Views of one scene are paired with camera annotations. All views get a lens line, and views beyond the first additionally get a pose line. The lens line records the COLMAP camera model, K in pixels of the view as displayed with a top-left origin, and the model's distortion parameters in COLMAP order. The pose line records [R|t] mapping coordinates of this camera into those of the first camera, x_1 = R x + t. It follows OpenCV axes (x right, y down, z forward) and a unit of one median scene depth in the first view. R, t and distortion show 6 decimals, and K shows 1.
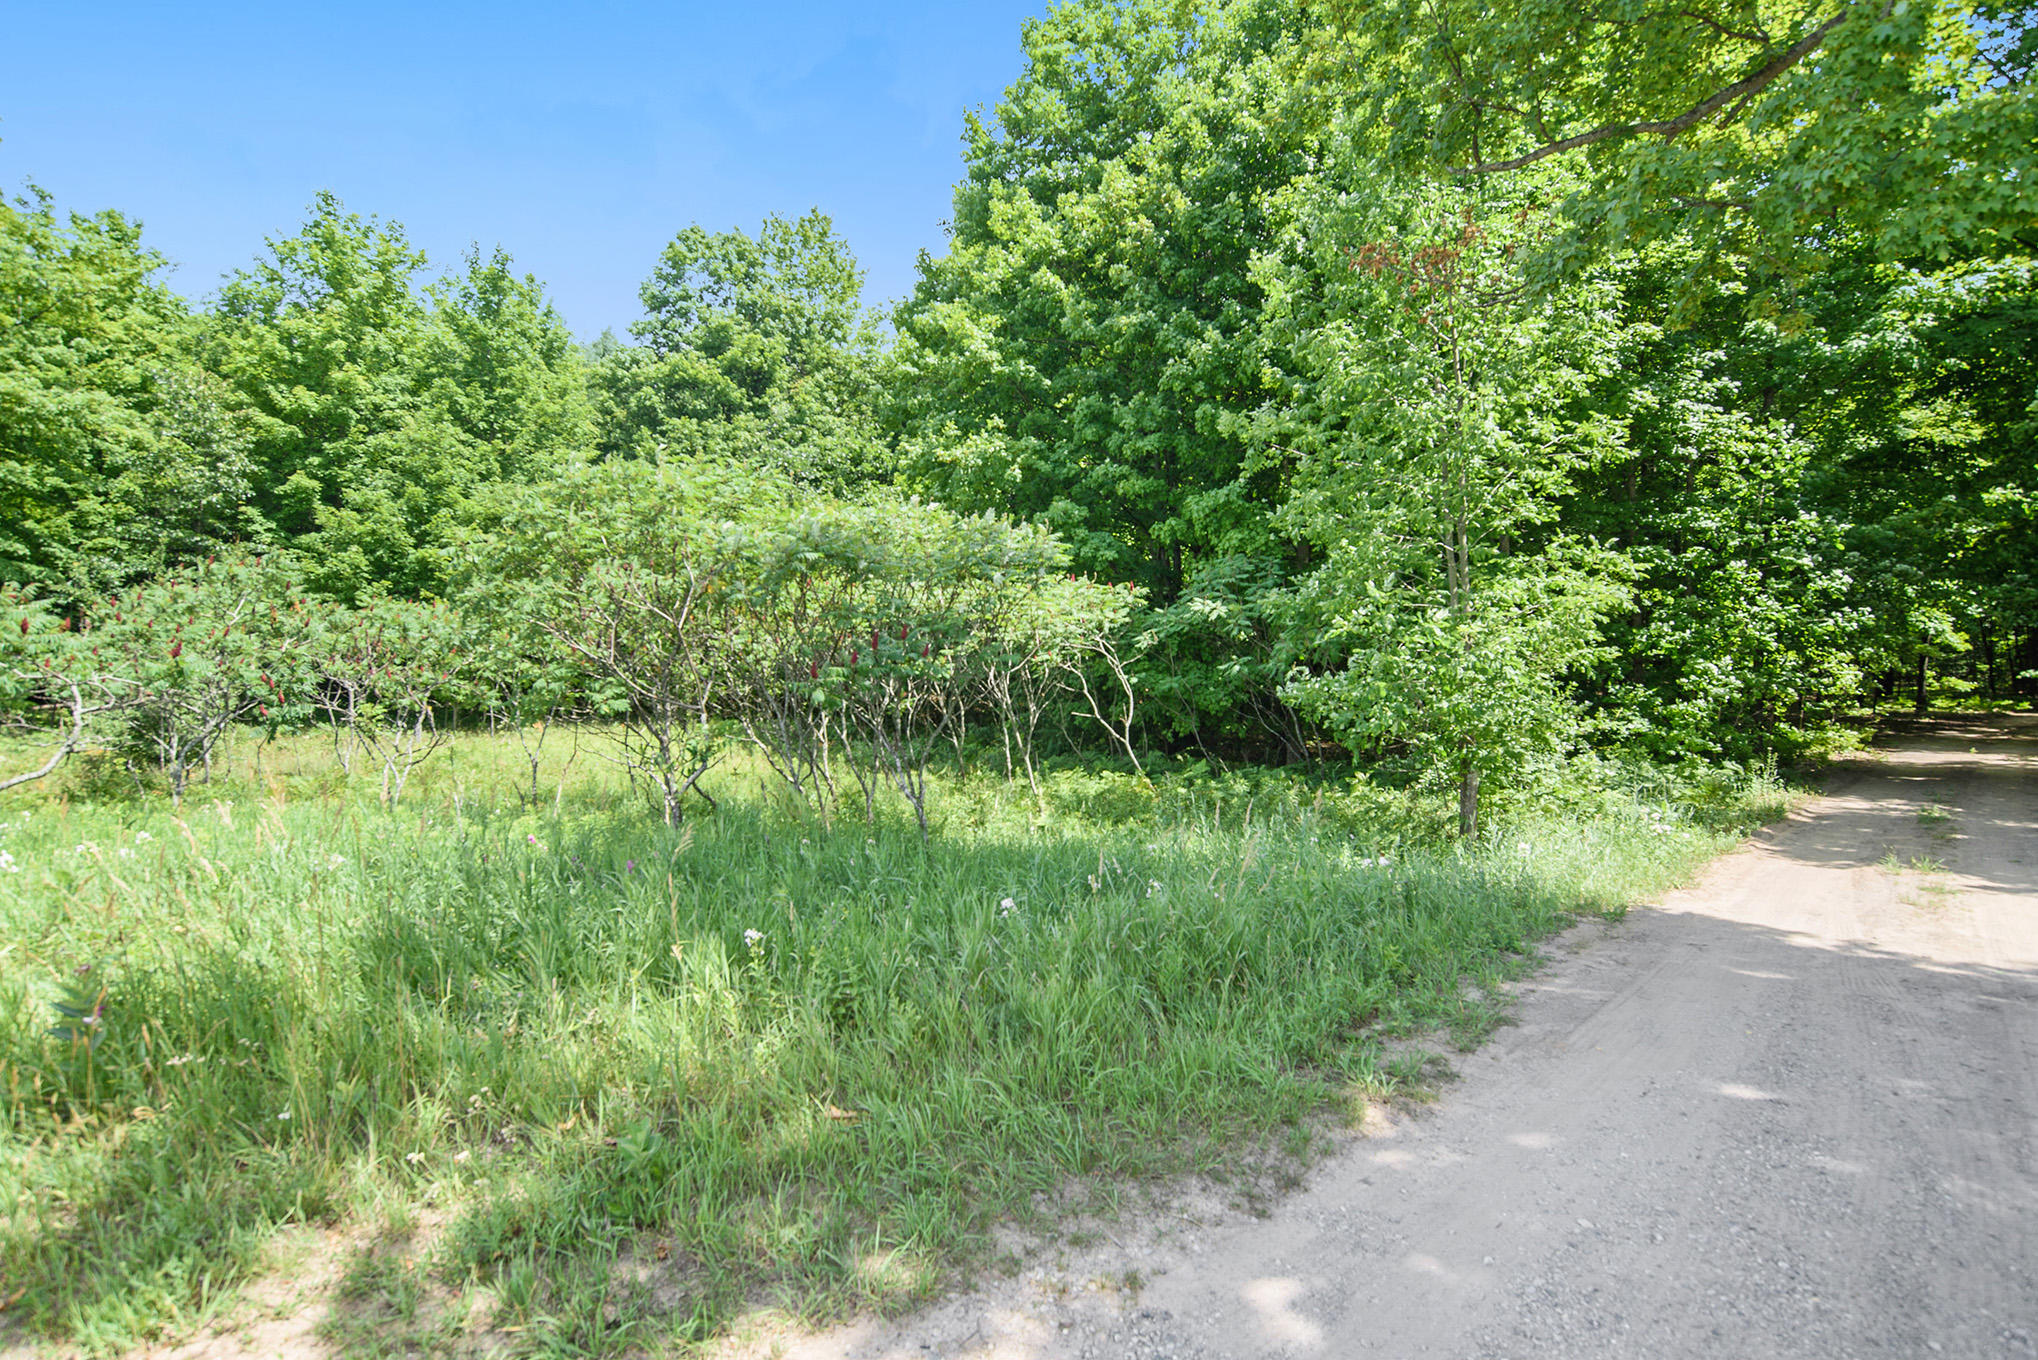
lens RADIAL K [[1066.2, 0, 1020.4], [0, 1066.2, 690.1], [0, 0, 1]] dist [-0.002816, -0.000600]
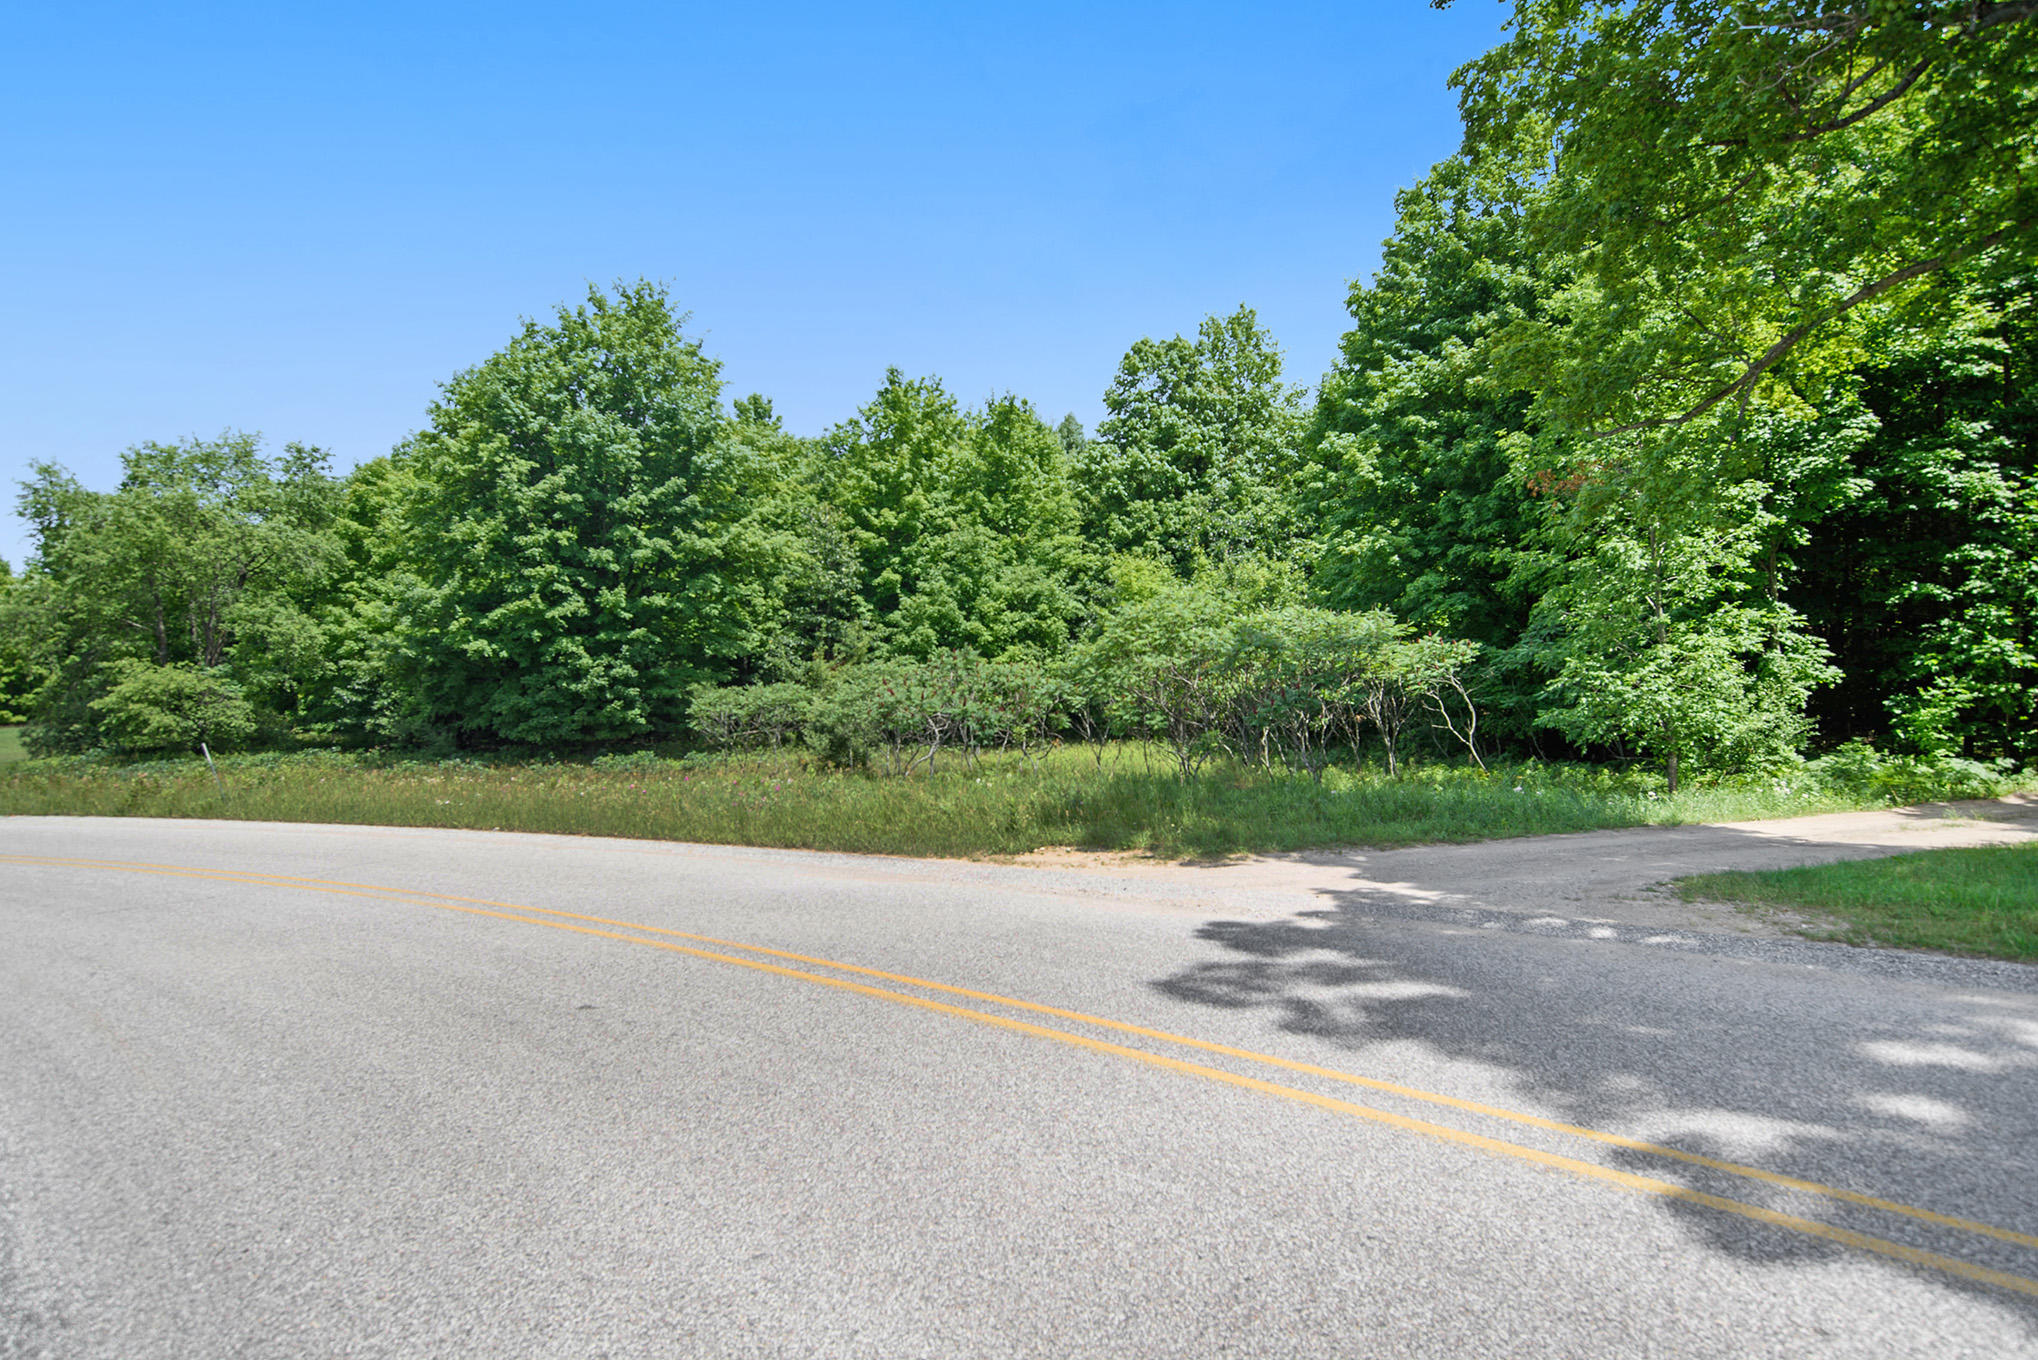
lens RADIAL K [[1066.2, 0, 1022.7], [0, 1066.2, 690.7], [0, 0, 1]] dist [-0.002816, -0.000600]
pose [[0.919842, -0.034370, -0.390781, 0.041955], [0.027316, 0.999348, -0.023596, -0.003113], [0.391337, 0.011030, 0.920181, -0.236189]]
